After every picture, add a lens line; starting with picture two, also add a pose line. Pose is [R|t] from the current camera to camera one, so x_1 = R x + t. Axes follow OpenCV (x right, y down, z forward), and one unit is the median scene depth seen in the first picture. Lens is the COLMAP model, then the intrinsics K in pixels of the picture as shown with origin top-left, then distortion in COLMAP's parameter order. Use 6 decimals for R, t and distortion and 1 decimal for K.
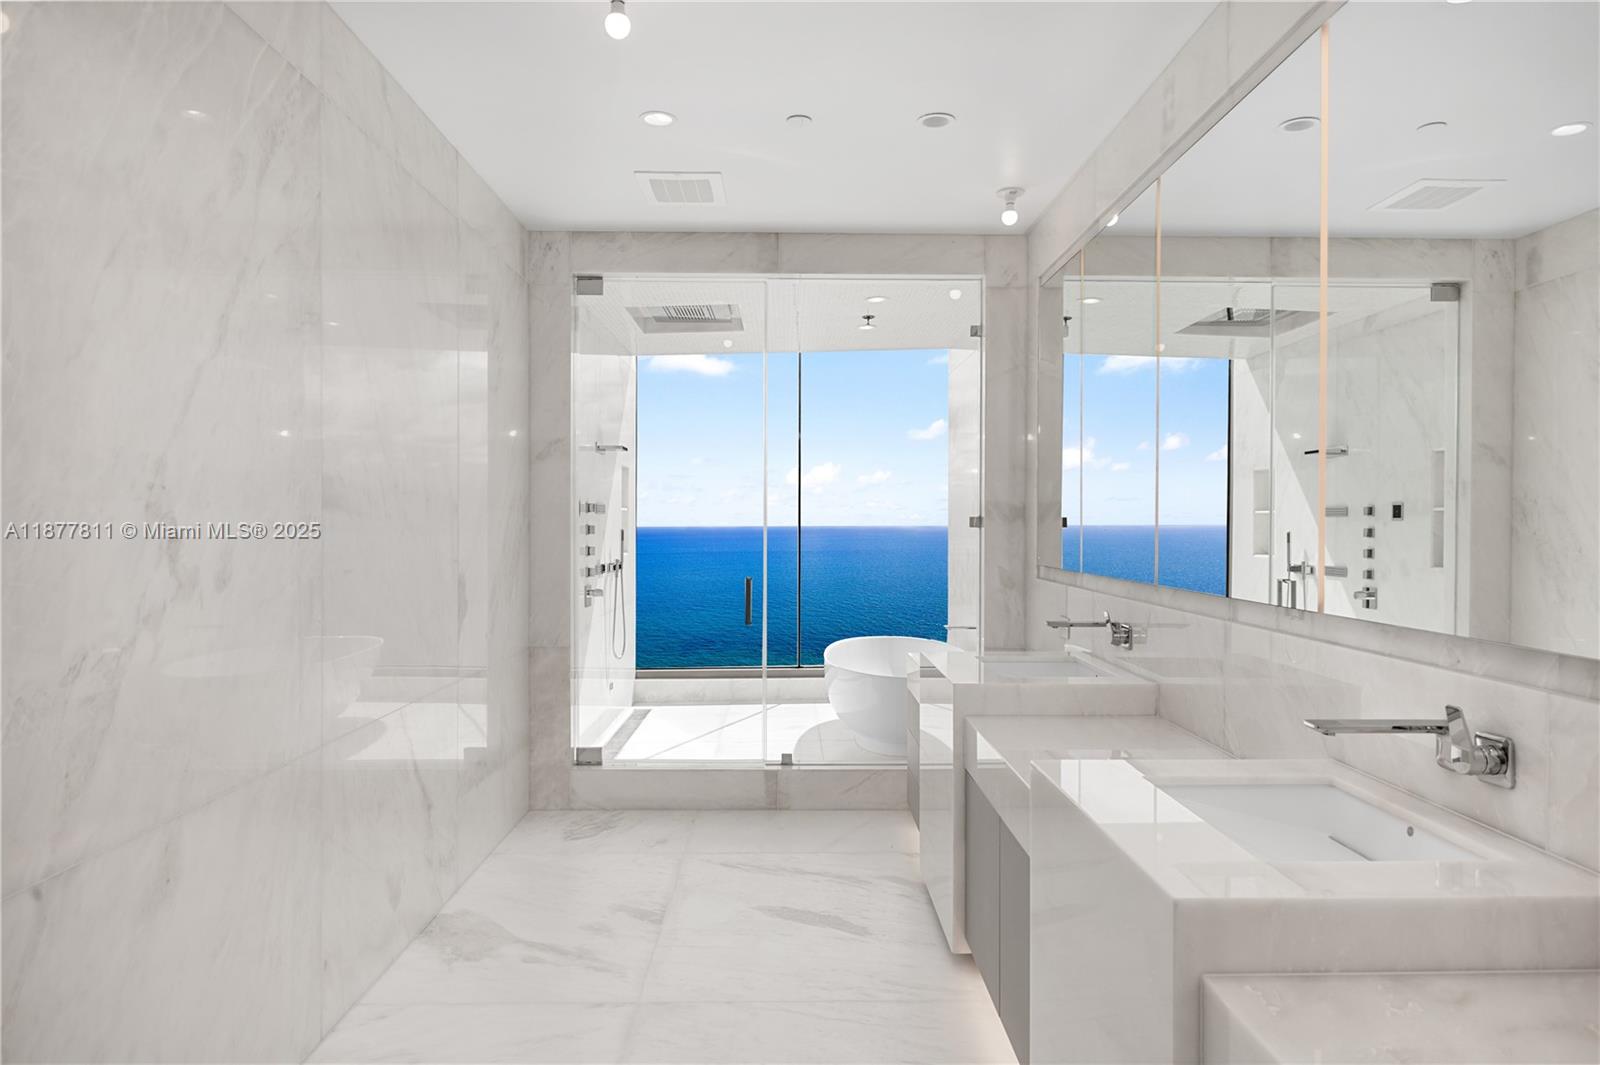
lens RADIAL K [[974.5, 0, 799.3], [0, 974.5, 532.5], [0, 0, 1]] dist [0.008916, -0.002824]
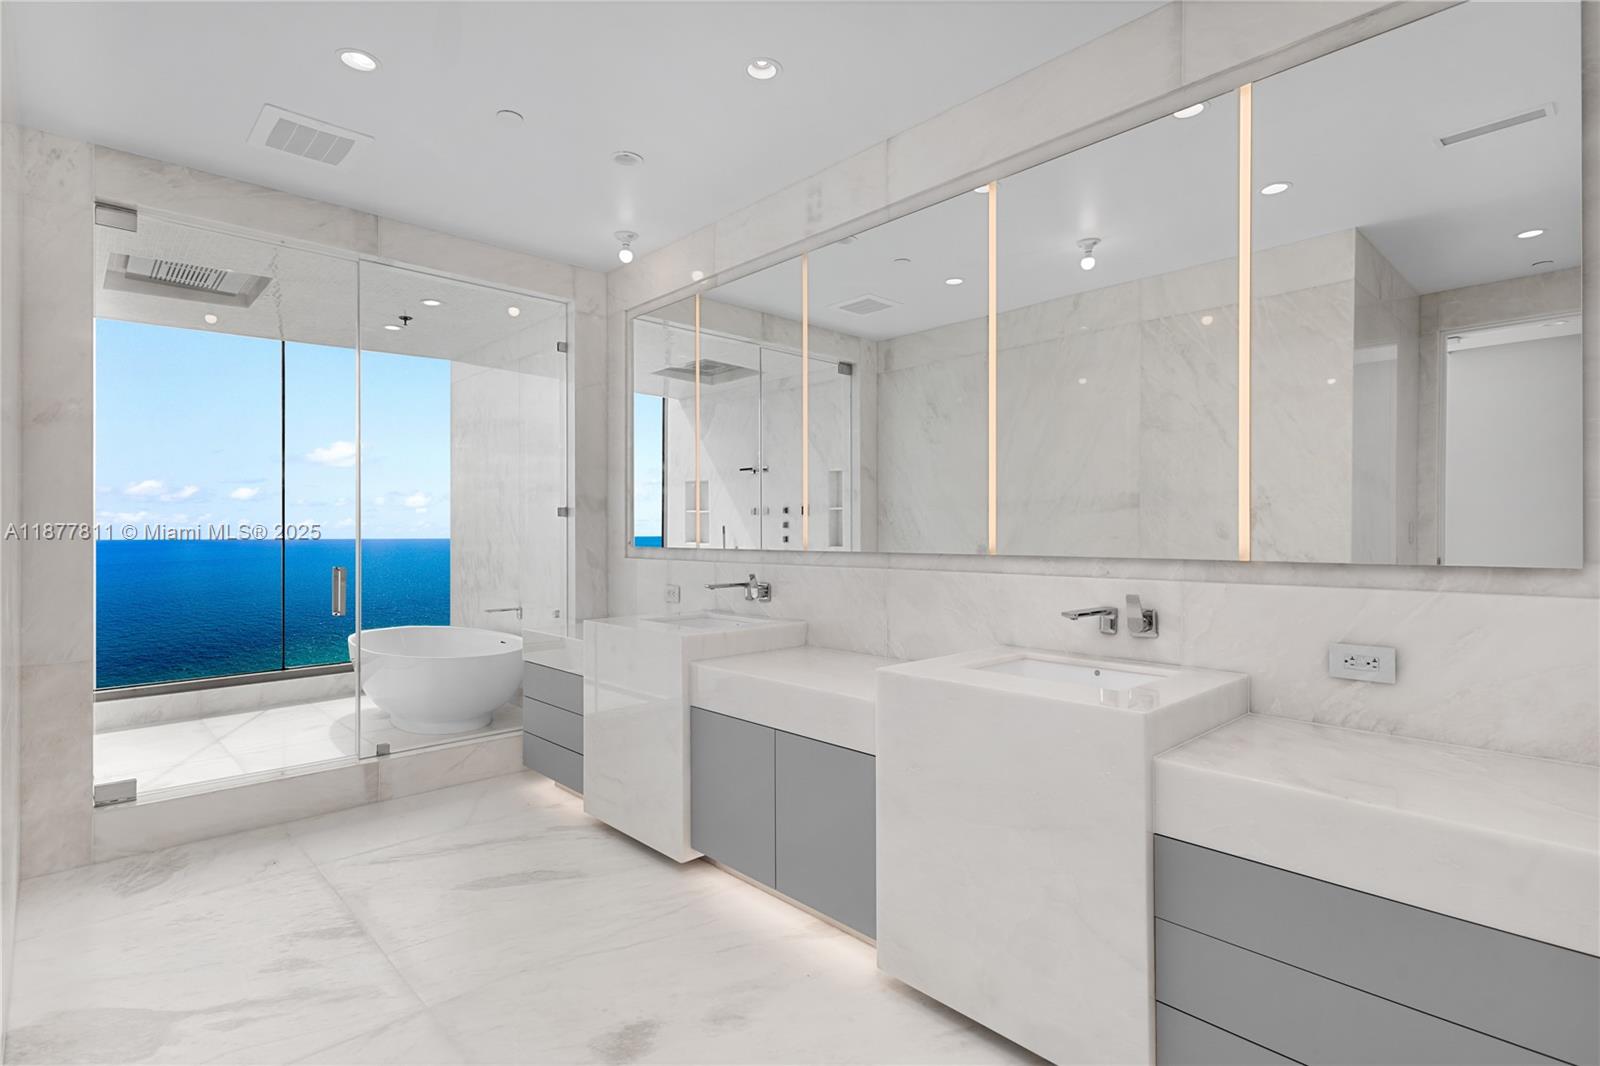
lens RADIAL K [[795.6, 0, 800.2], [0, 795.6, 529.9], [0, 0, 1]] dist [0.026140, -0.003086]
pose [[0.741319, -0.001990, 0.671150, -0.251847], [0.011230, 0.999892, -0.009439, 0.023272], [-0.671059, 0.014535, 0.741262, 0.113996]]
